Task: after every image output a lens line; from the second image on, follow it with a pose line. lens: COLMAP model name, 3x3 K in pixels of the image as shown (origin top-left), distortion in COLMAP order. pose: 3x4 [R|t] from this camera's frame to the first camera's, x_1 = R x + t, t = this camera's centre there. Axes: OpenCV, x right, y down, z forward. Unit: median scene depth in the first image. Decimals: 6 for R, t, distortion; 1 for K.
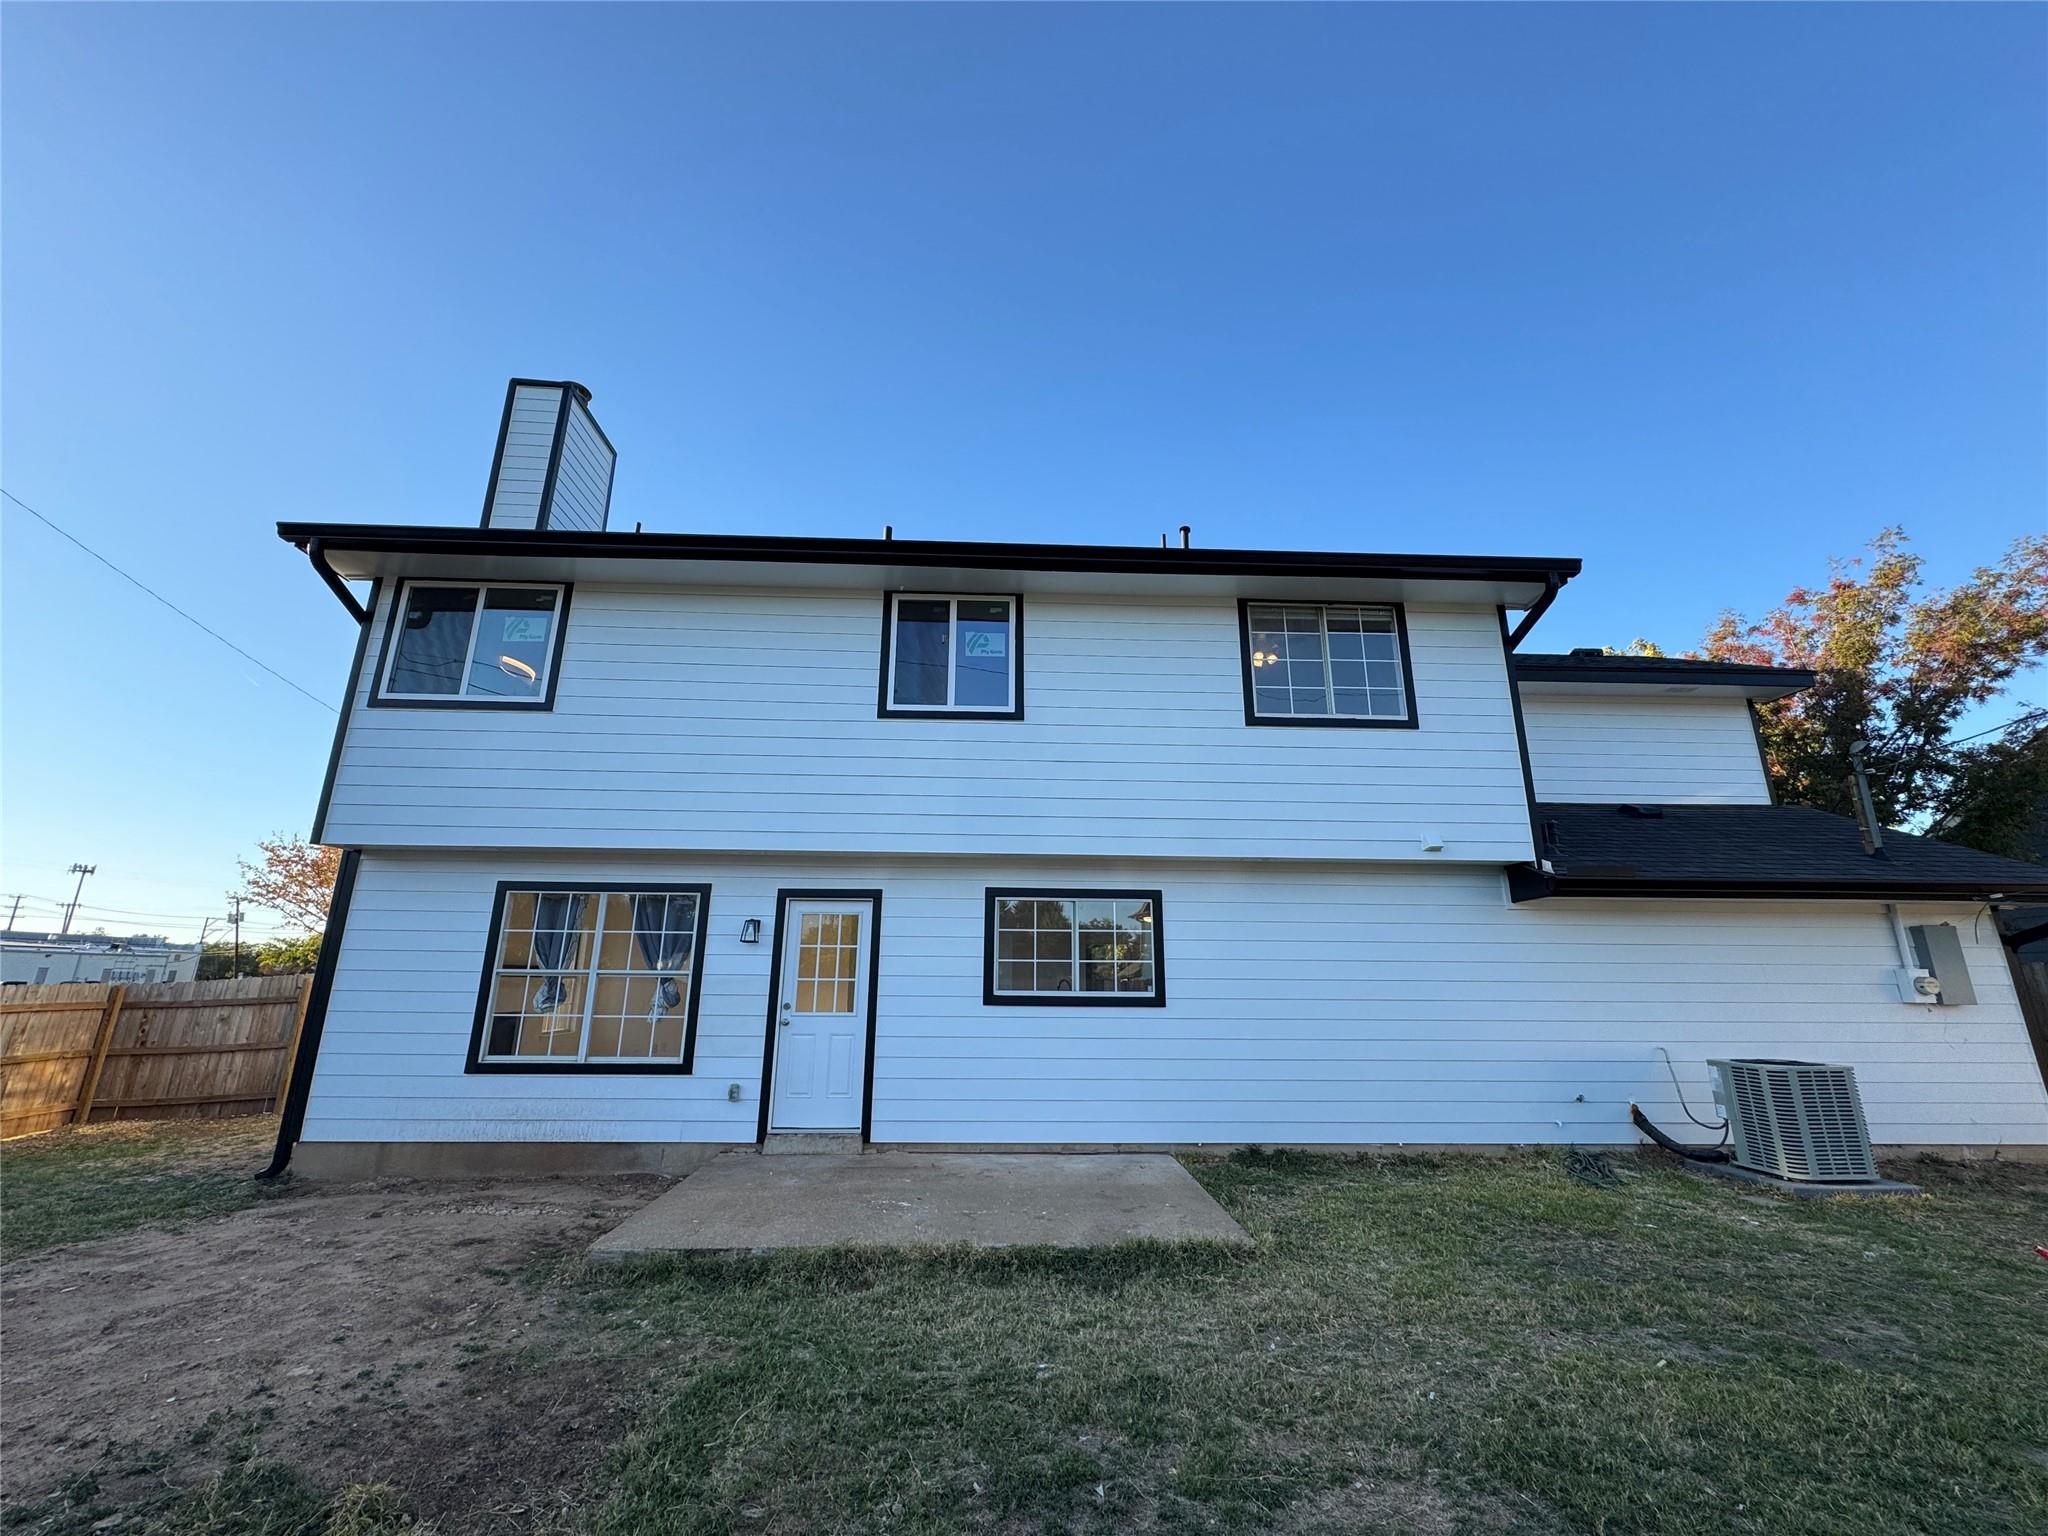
lens RADIAL K [[813.6, 0, 1027.8], [0, 813.6, 764.7], [0, 0, 1]] dist [-0.002022, 0.000354]
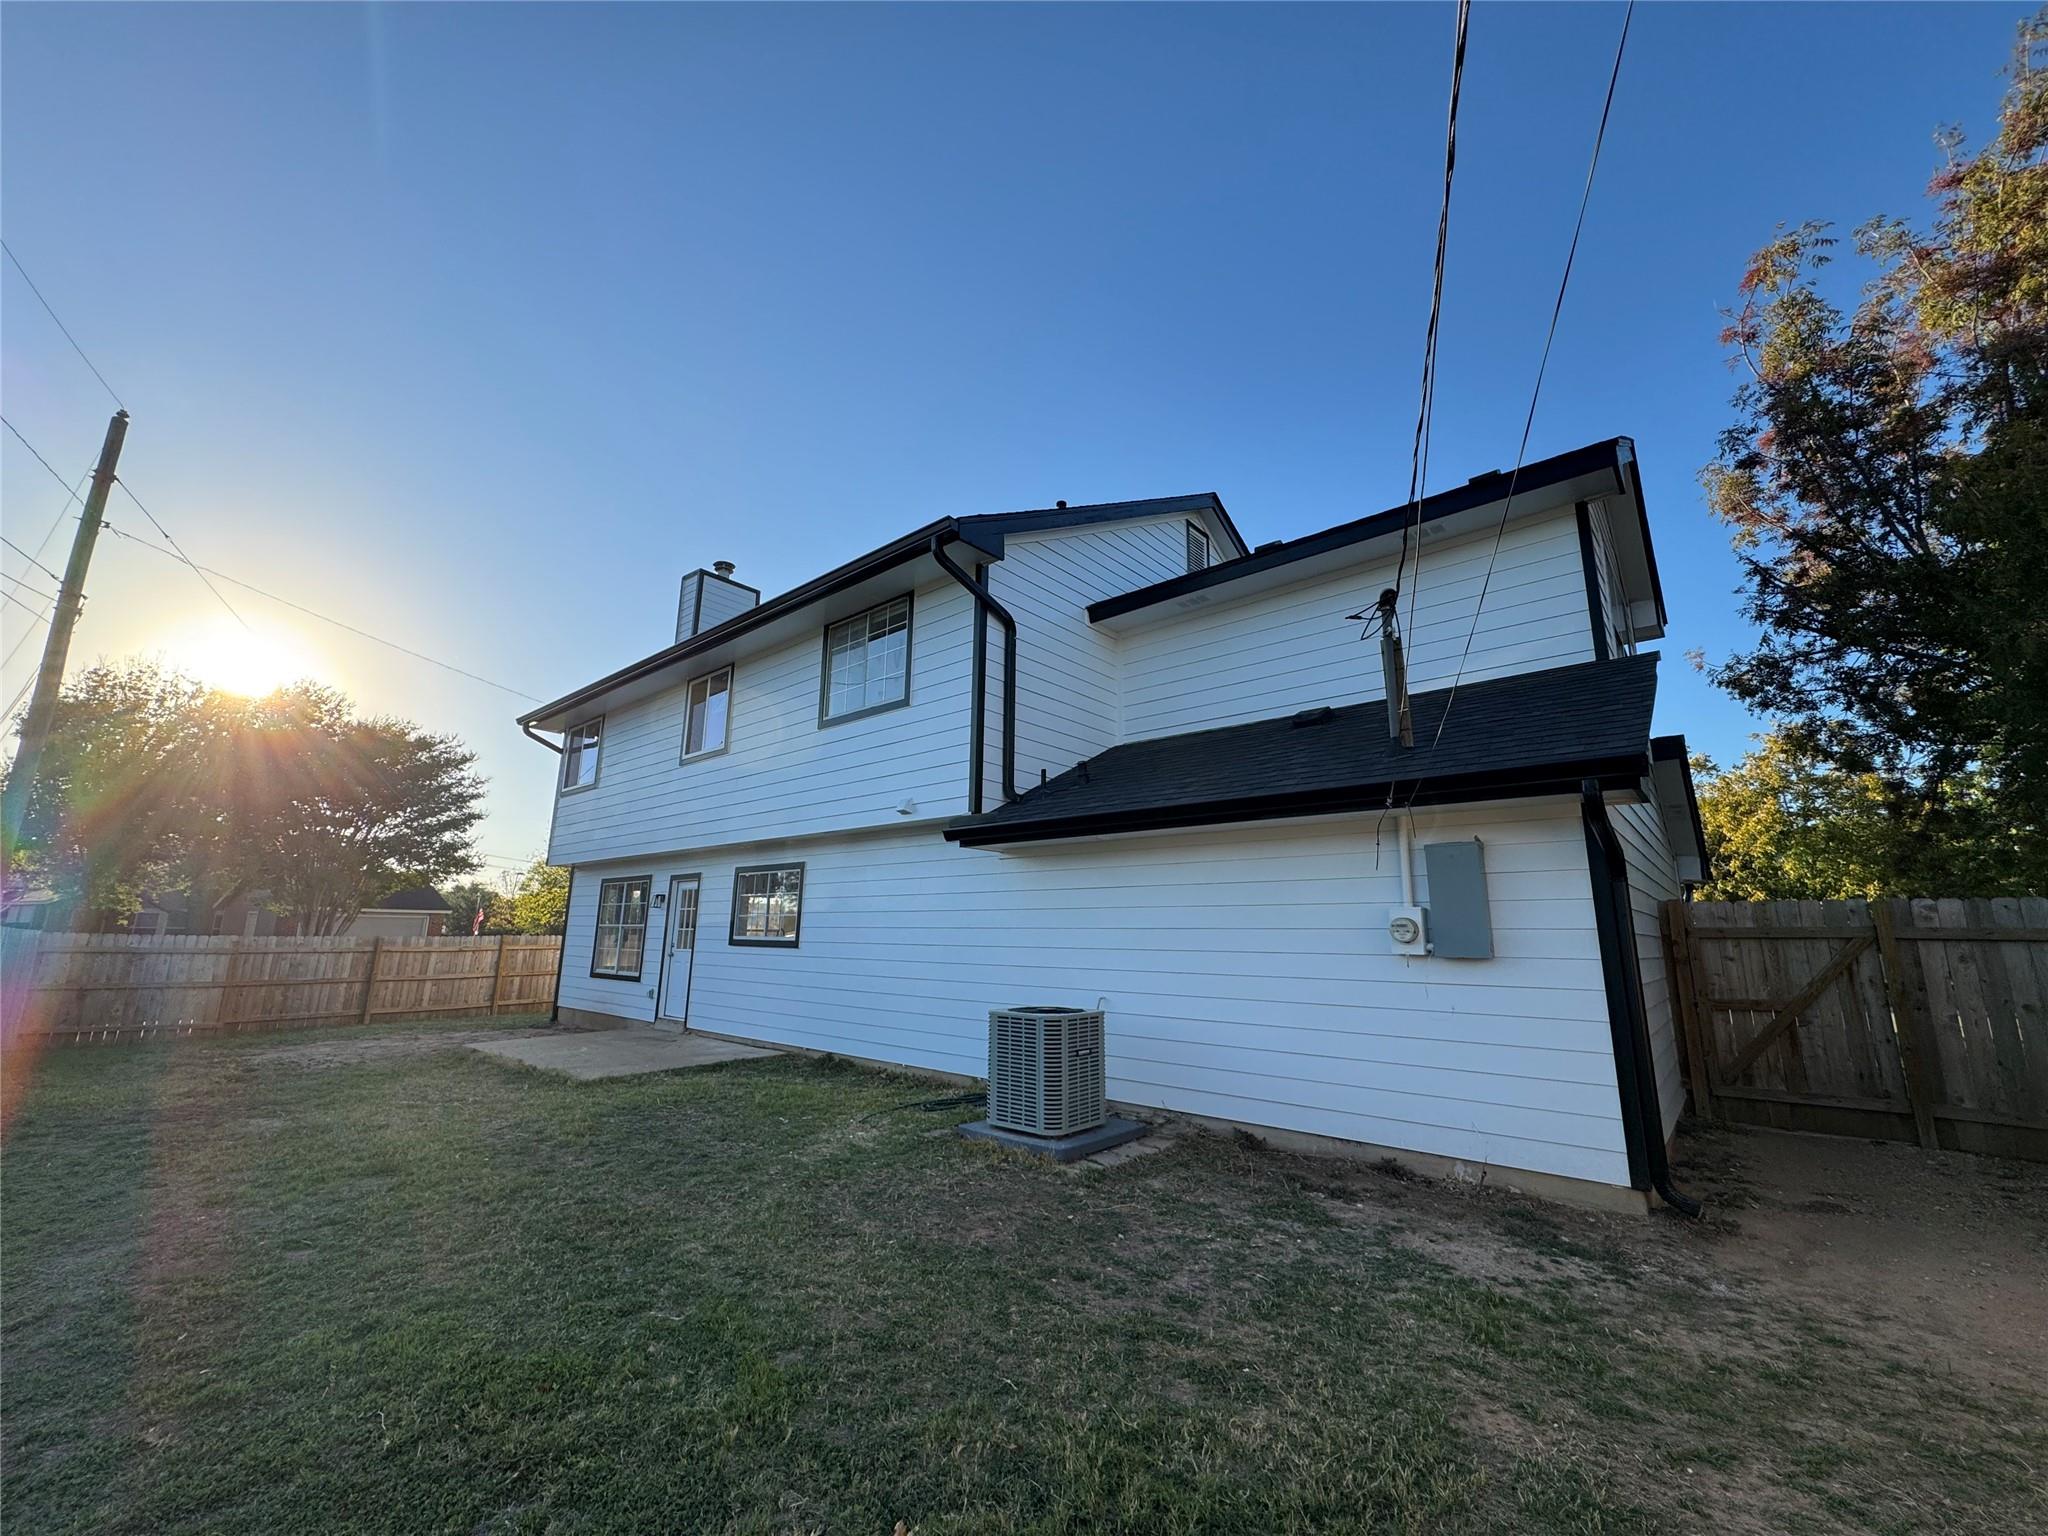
lens RADIAL K [[813.6, 0, 1035.3], [0, 813.6, 769.6], [0, 0, 1]] dist [-0.002022, 0.000354]
pose [[0.732730, -0.136623, -0.666664, 1.384194], [0.169420, 0.985418, -0.015737, 0.093789], [0.659093, -0.101416, 0.745192, 0.282536]]
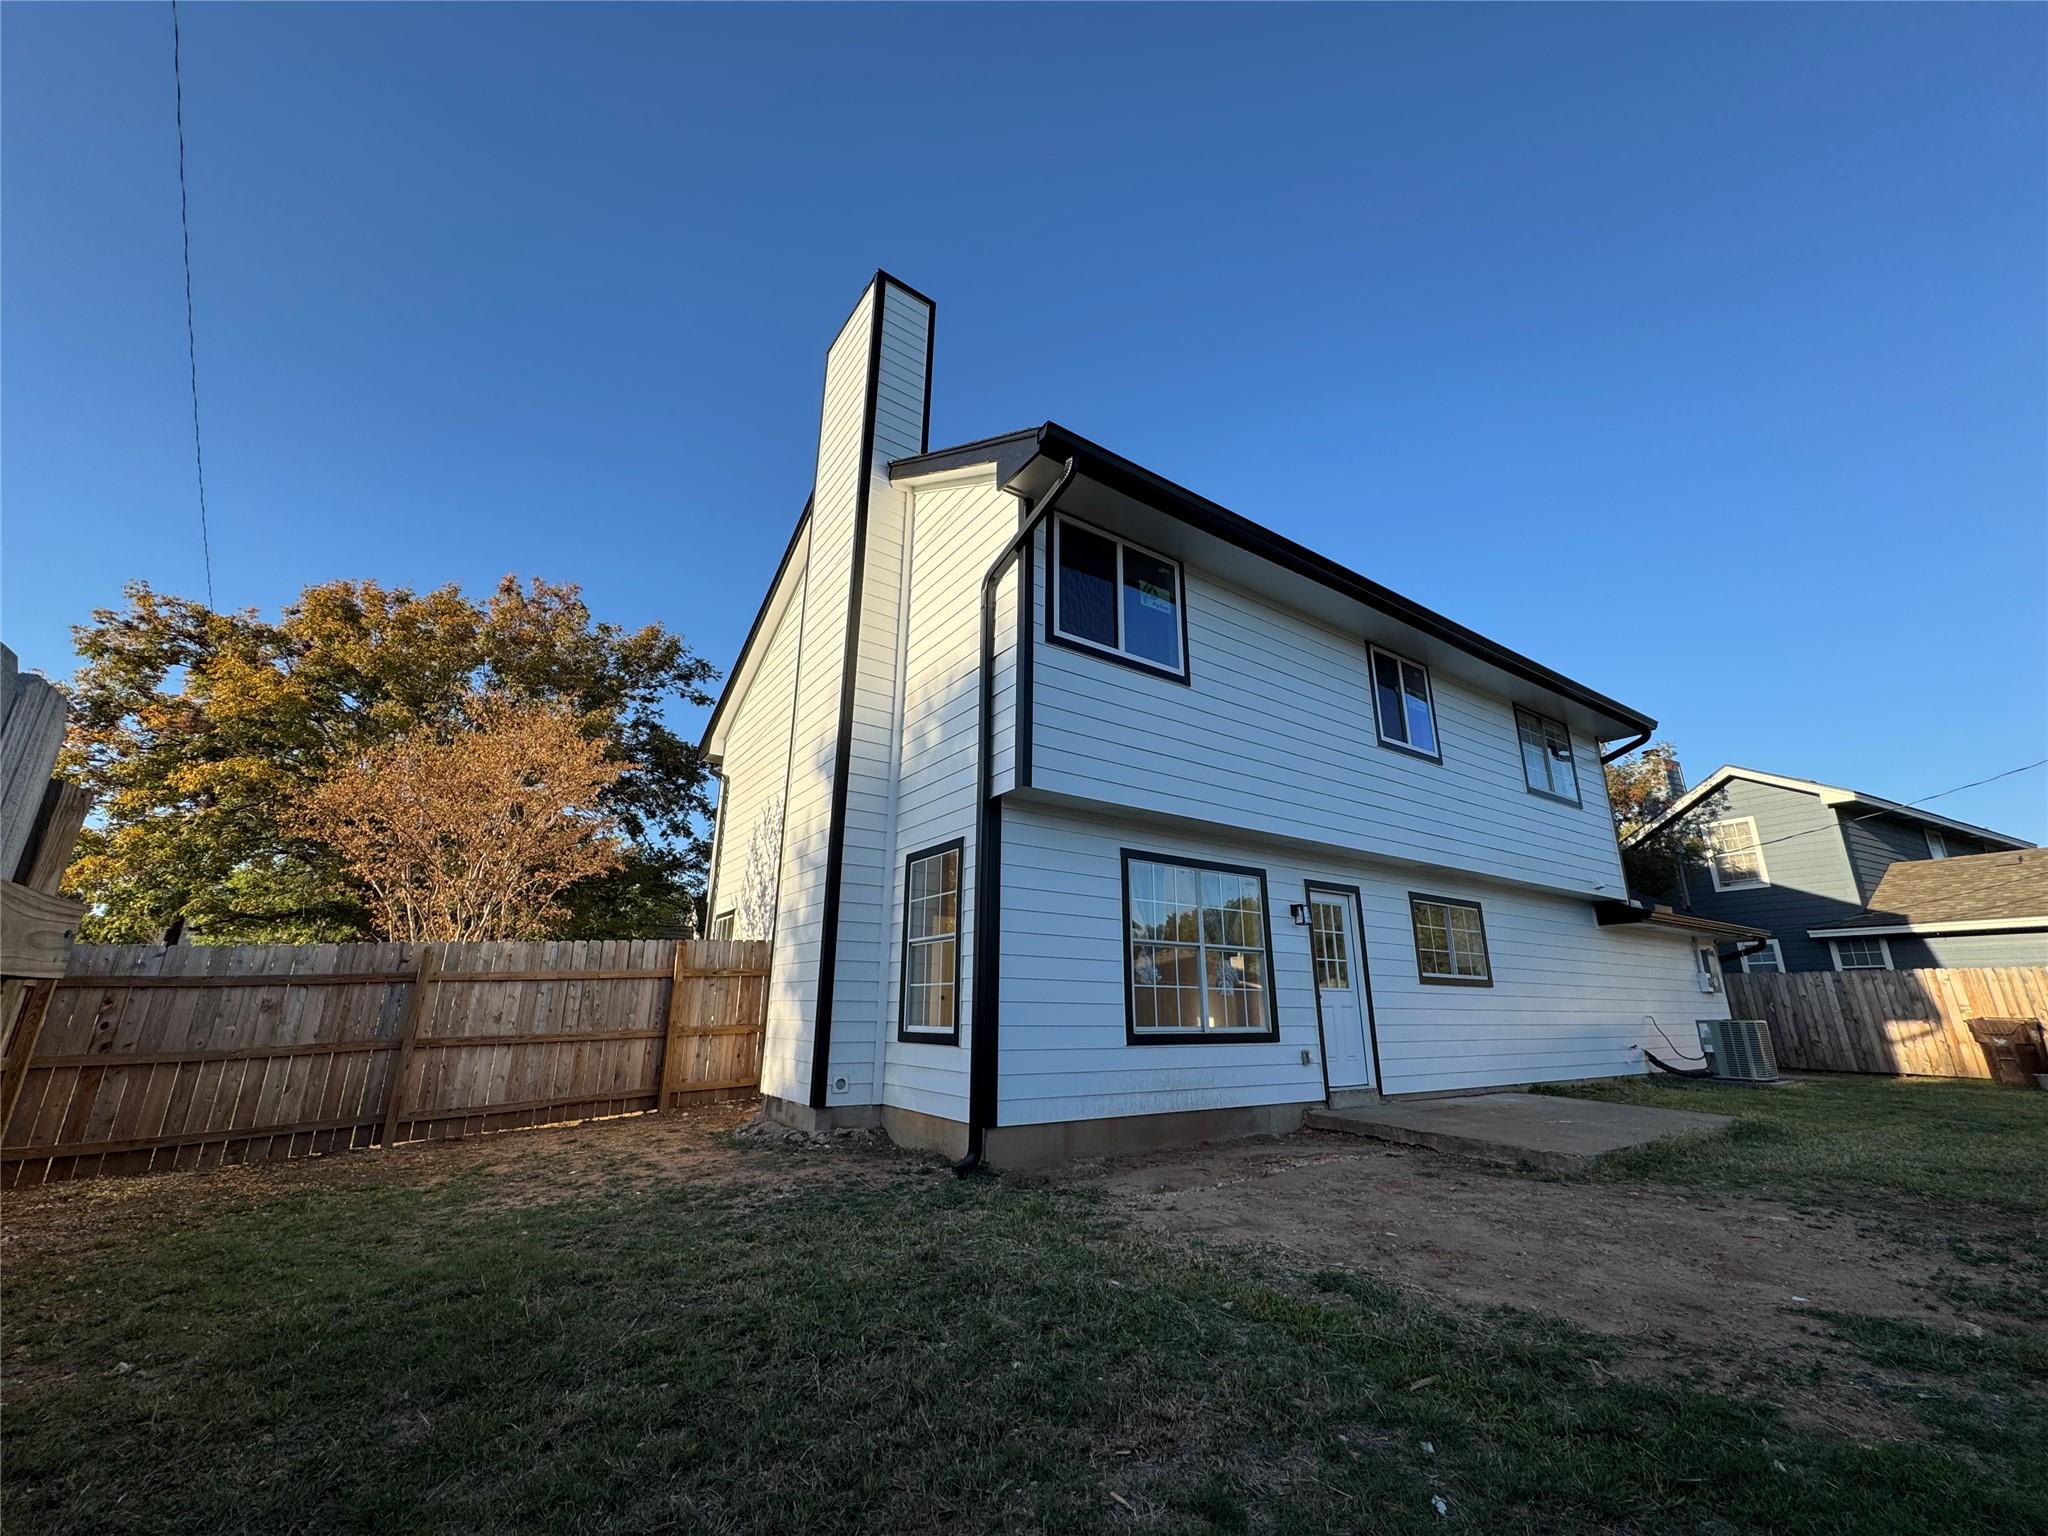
lens RADIAL K [[813.6, 0, 1020.2], [0, 813.6, 760.9], [0, 0, 1]] dist [-0.002022, 0.000354]
pose [[0.847315, 0.155440, 0.507834, -1.262792], [-0.141278, 0.987727, -0.066608, 0.123054], [-0.511955, -0.015308, 0.858876, 0.230985]]
